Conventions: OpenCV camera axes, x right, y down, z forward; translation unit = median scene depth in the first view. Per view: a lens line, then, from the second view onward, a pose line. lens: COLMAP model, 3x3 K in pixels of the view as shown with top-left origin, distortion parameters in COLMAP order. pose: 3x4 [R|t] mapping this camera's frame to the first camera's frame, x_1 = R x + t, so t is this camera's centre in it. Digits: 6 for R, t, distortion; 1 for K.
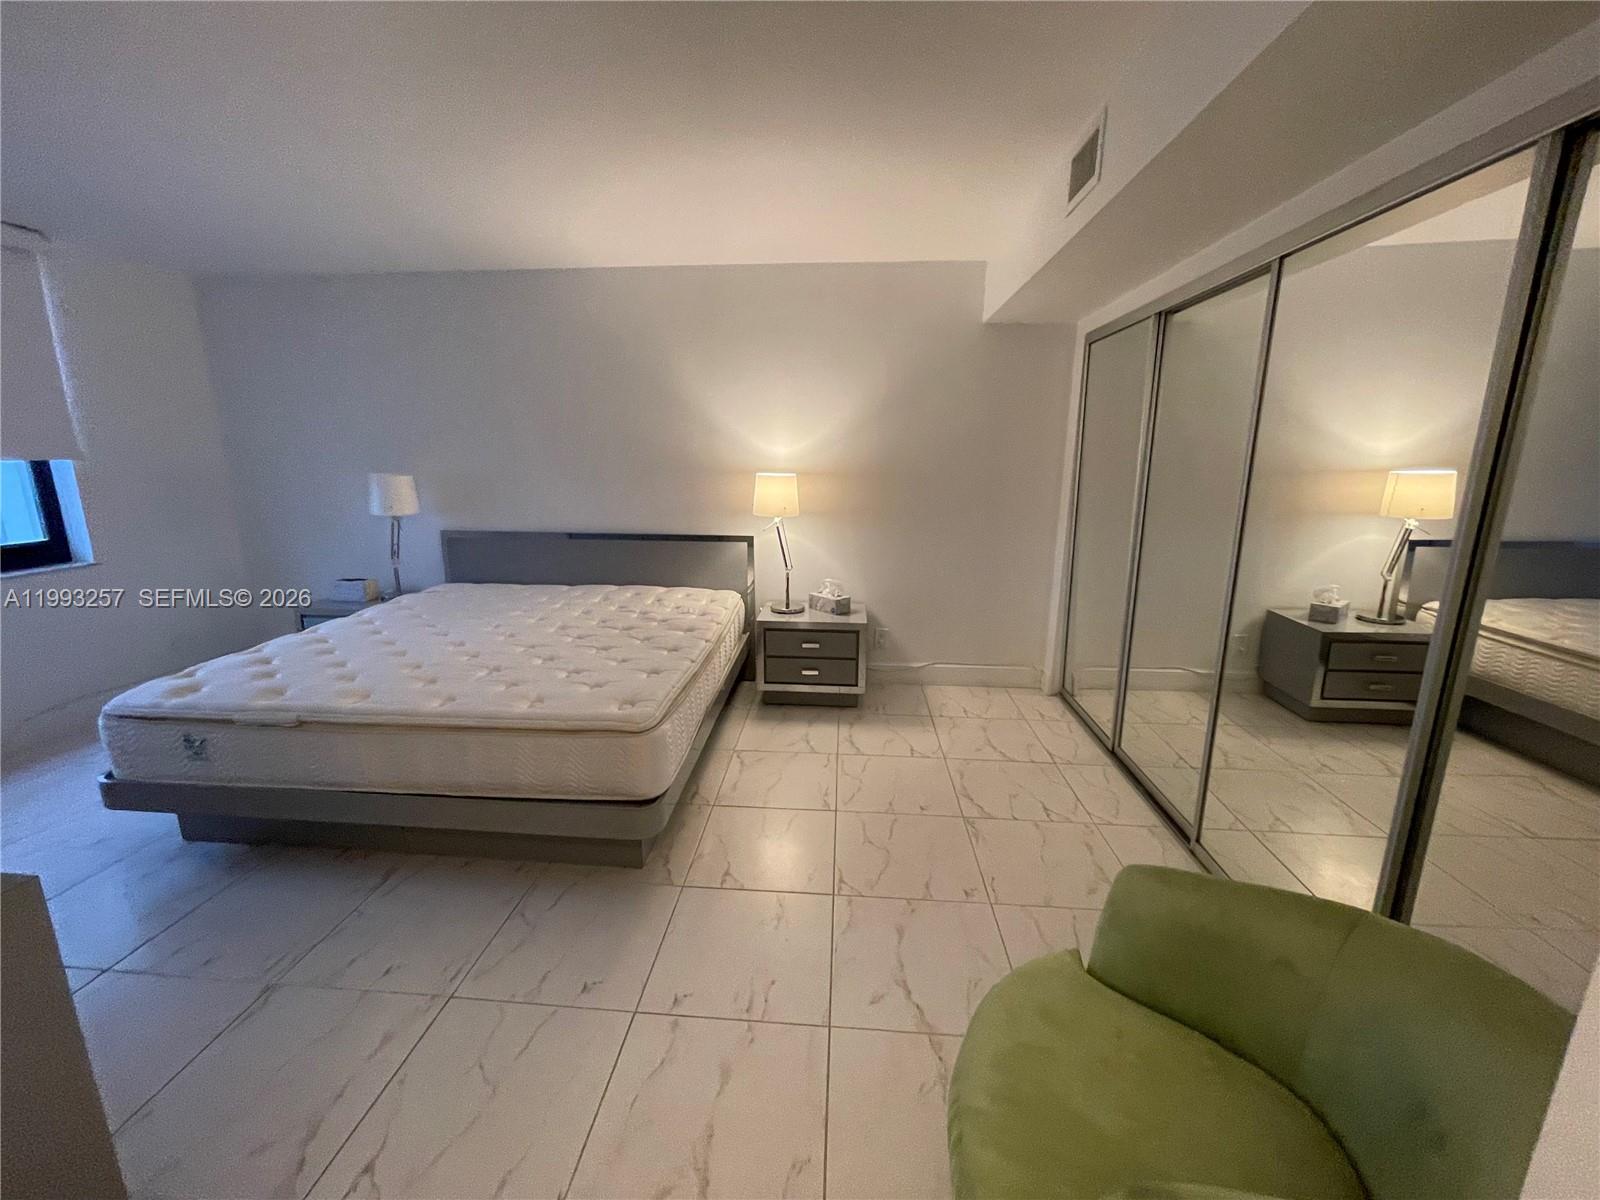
lens RADIAL K [[643.0, 0, 789.3], [0, 643.0, 600.3], [0, 0, 1]] dist [-0.002989, 0.000650]
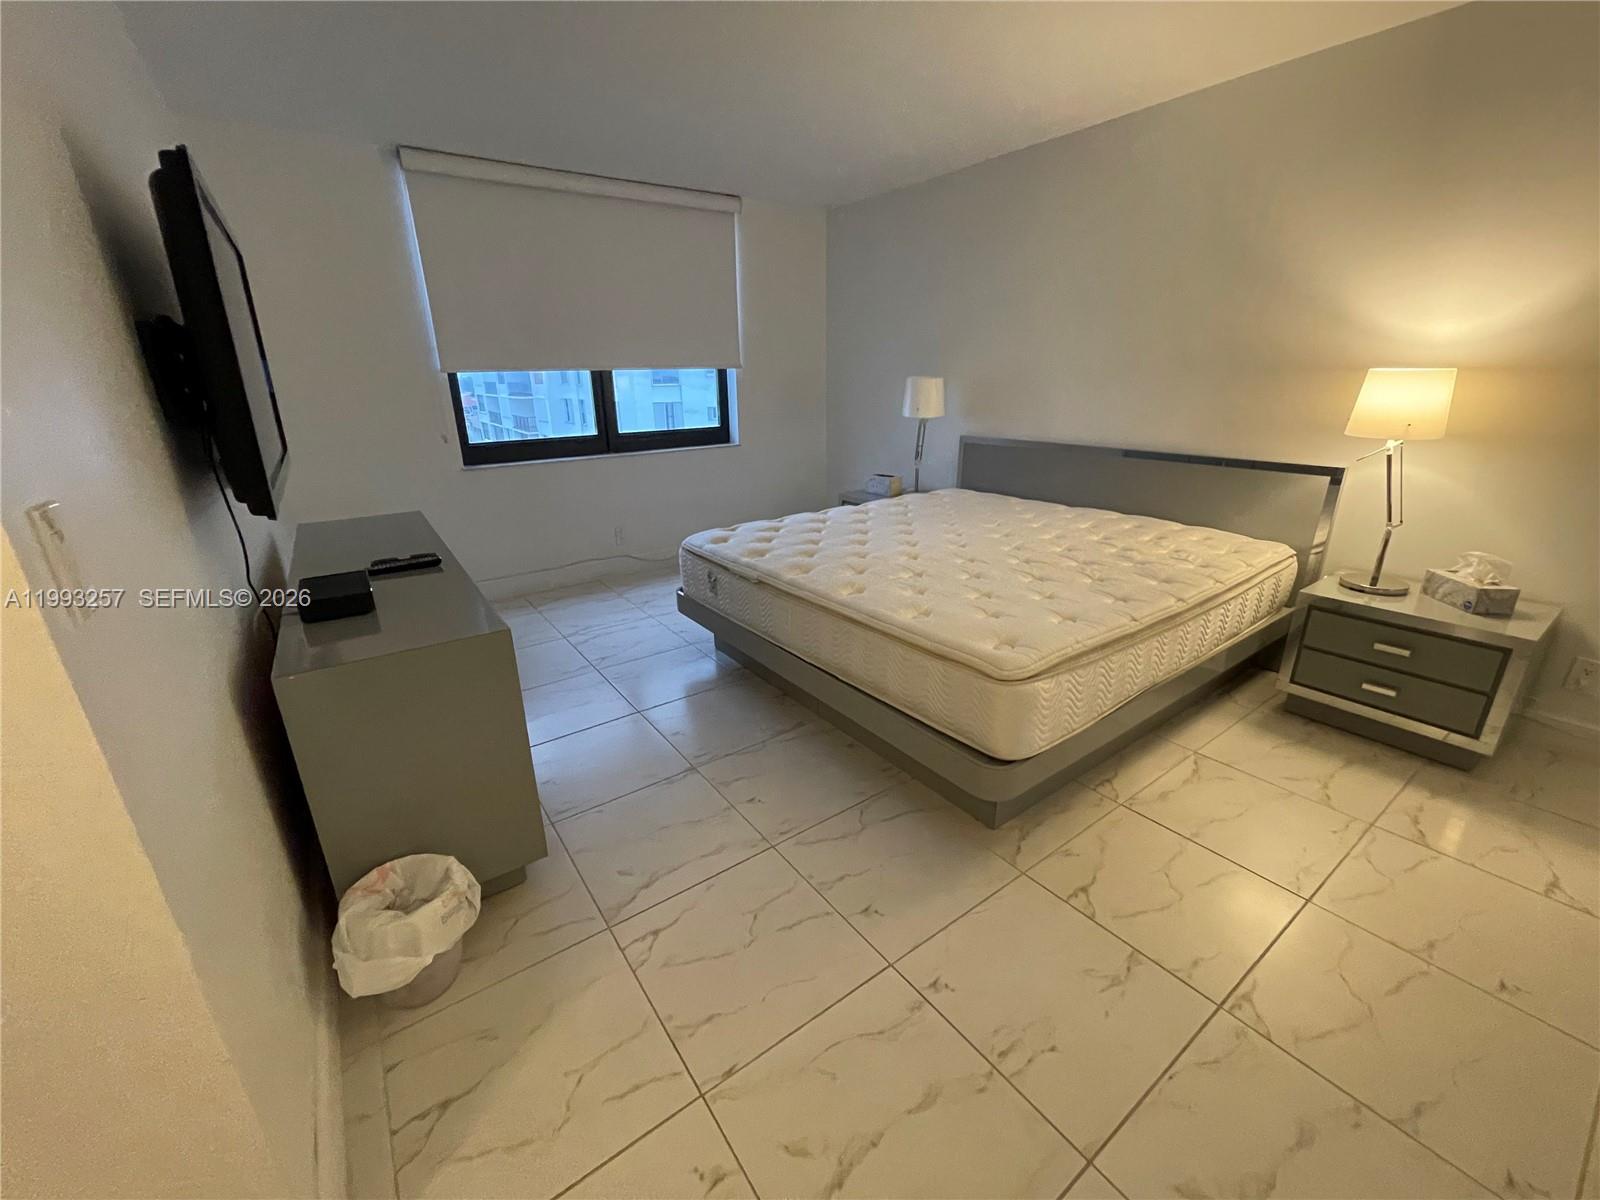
lens RADIAL K [[643.0, 0, 789.3], [0, 643.0, 600.3], [0, 0, 1]] dist [-0.002989, 0.000650]
pose [[0.642850, 0.238847, -0.727802, 0.108796], [-0.149256, 0.970989, 0.186822, -0.006388], [0.751310, -0.011470, 0.659850, 0.152729]]
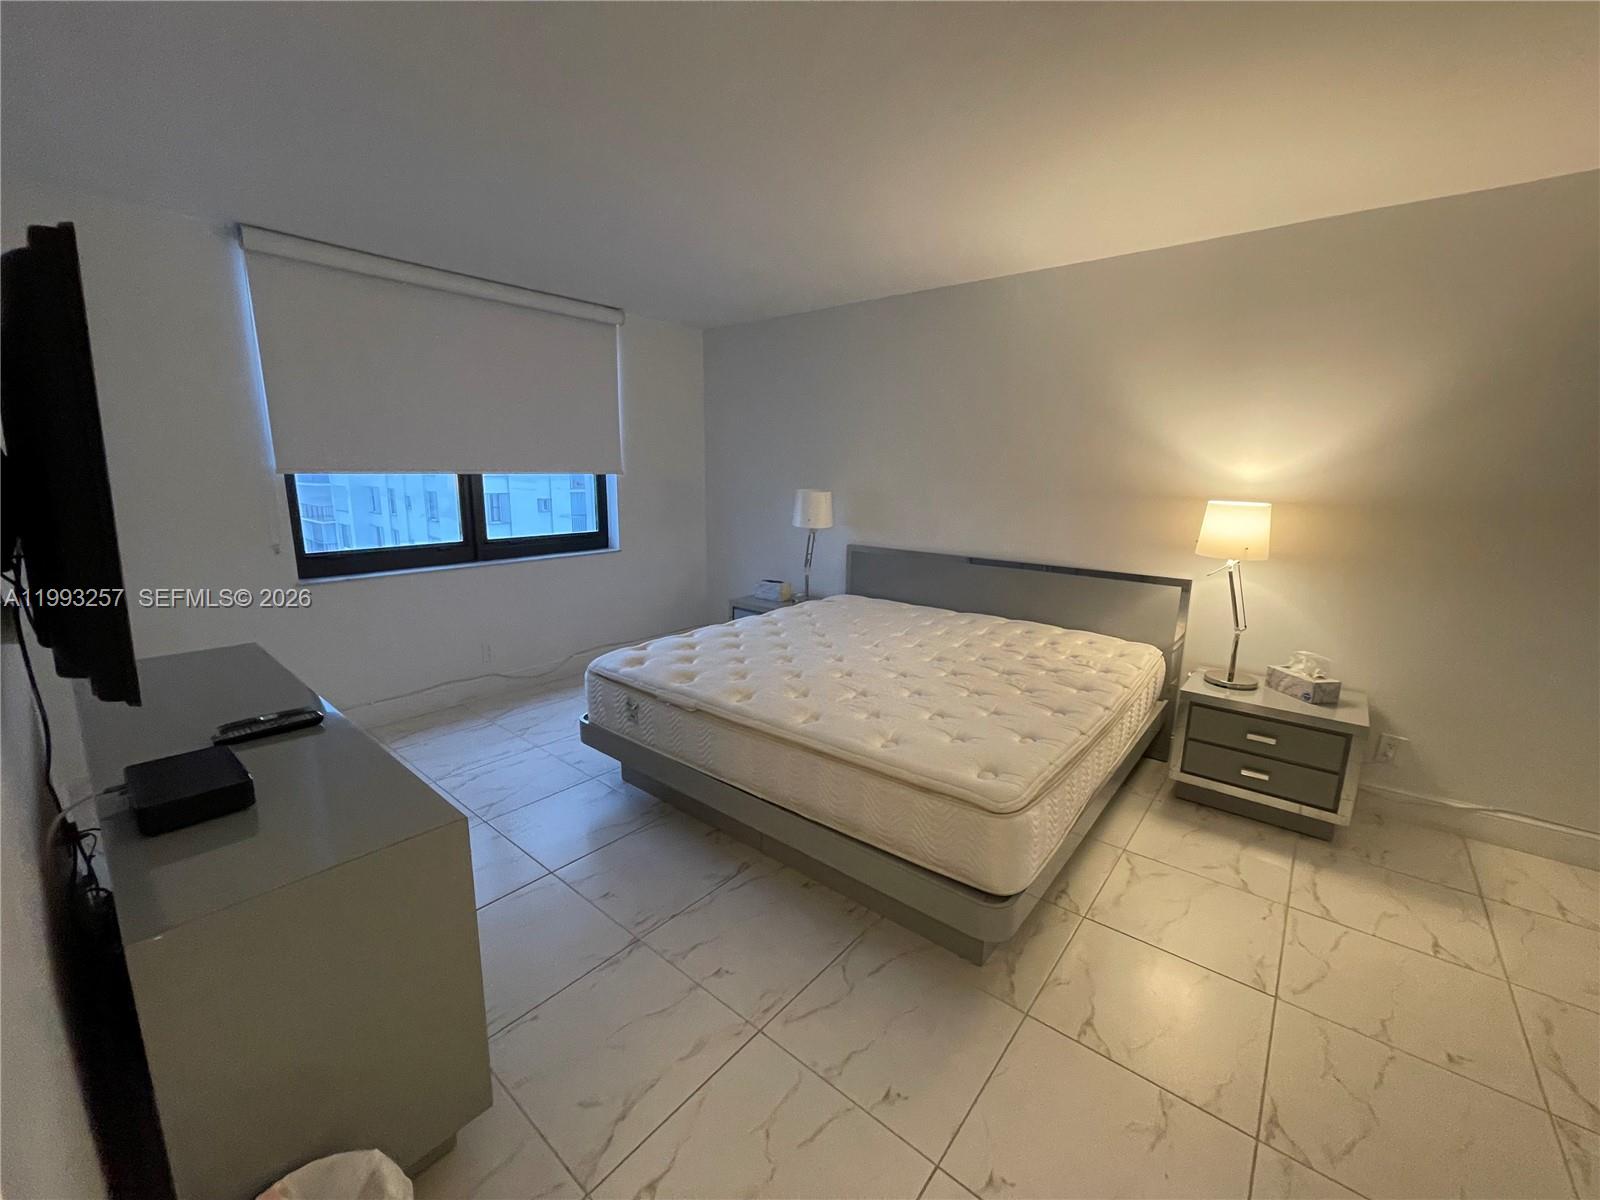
lens RADIAL K [[643.0, 0, 789.3], [0, 643.0, 600.3], [0, 0, 1]] dist [-0.002989, 0.000650]
pose [[0.815618, 0.121590, -0.565670, -0.011917], [-0.137361, 0.990410, 0.014832, -0.024318], [0.562049, 0.065604, 0.824498, 0.097418]]
